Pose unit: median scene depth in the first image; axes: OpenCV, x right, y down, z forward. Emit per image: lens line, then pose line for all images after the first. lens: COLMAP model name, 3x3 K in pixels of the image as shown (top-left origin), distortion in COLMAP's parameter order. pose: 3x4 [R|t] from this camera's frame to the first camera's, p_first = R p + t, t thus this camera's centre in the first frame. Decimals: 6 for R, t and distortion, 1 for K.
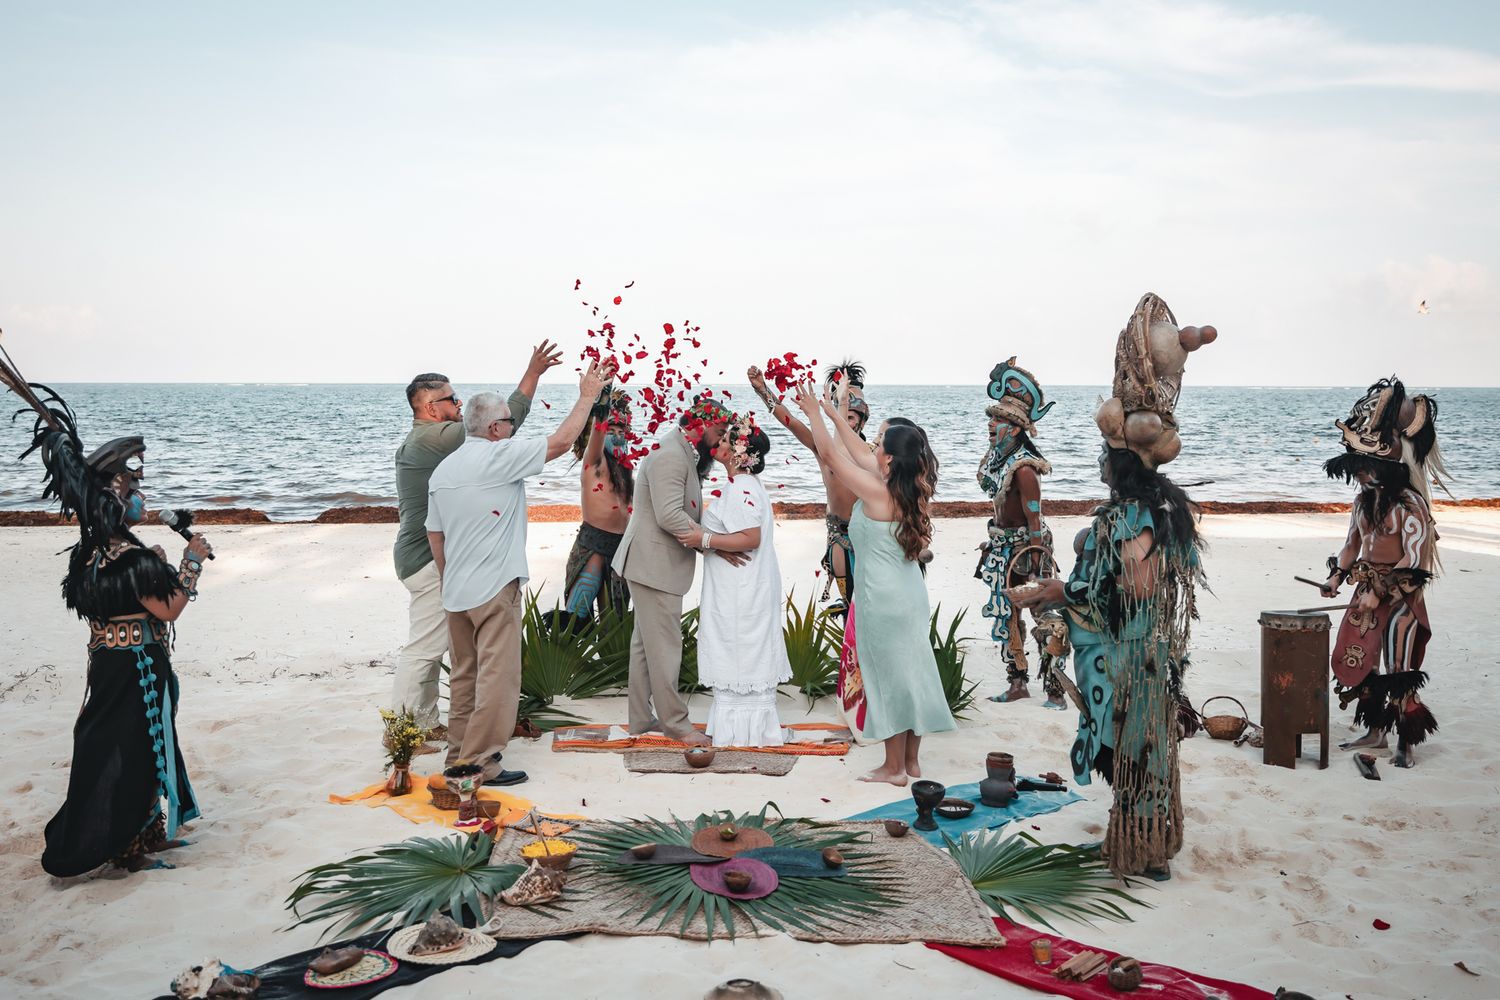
lens RADIAL K [[1402.1, 0, 753.6], [0, 1402.1, 501.0], [0, 0, 1]] dist [0.008102, 0.000000]
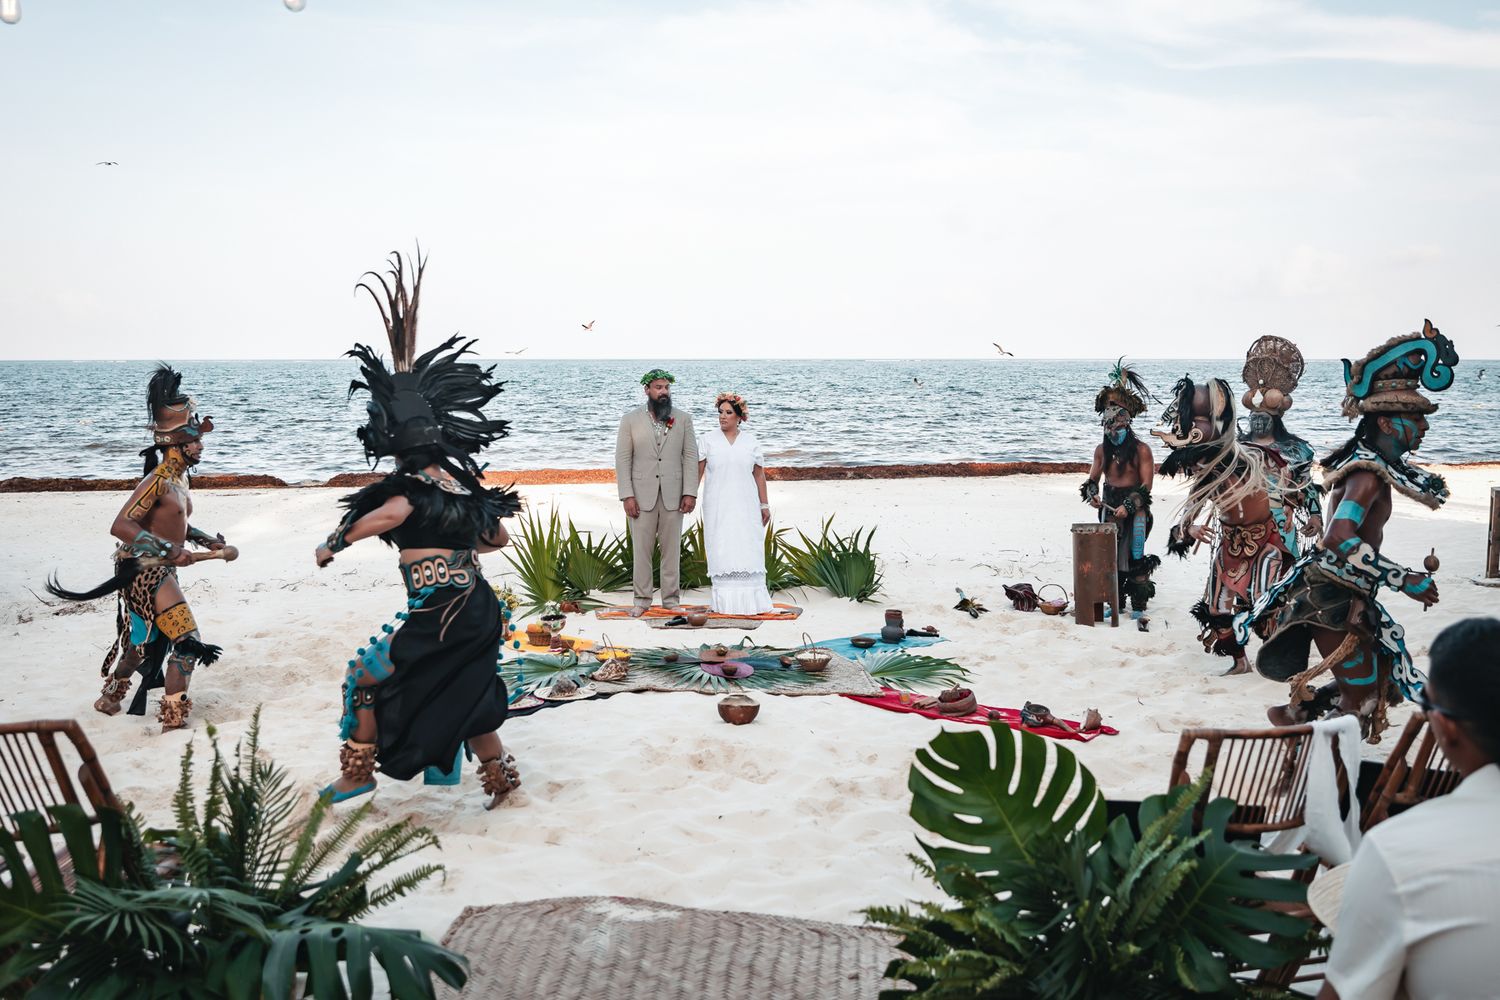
lens RADIAL K [[1367.4, 0, 749.2], [0, 1367.4, 491.7], [0, 0, 1]] dist [0.053168, 0.000000]
pose [[0.999545, -0.006195, 0.029503, -0.030331], [0.005788, 0.999887, 0.013854, 0.029889], [-0.029585, -0.013677, 0.999469, -0.548956]]
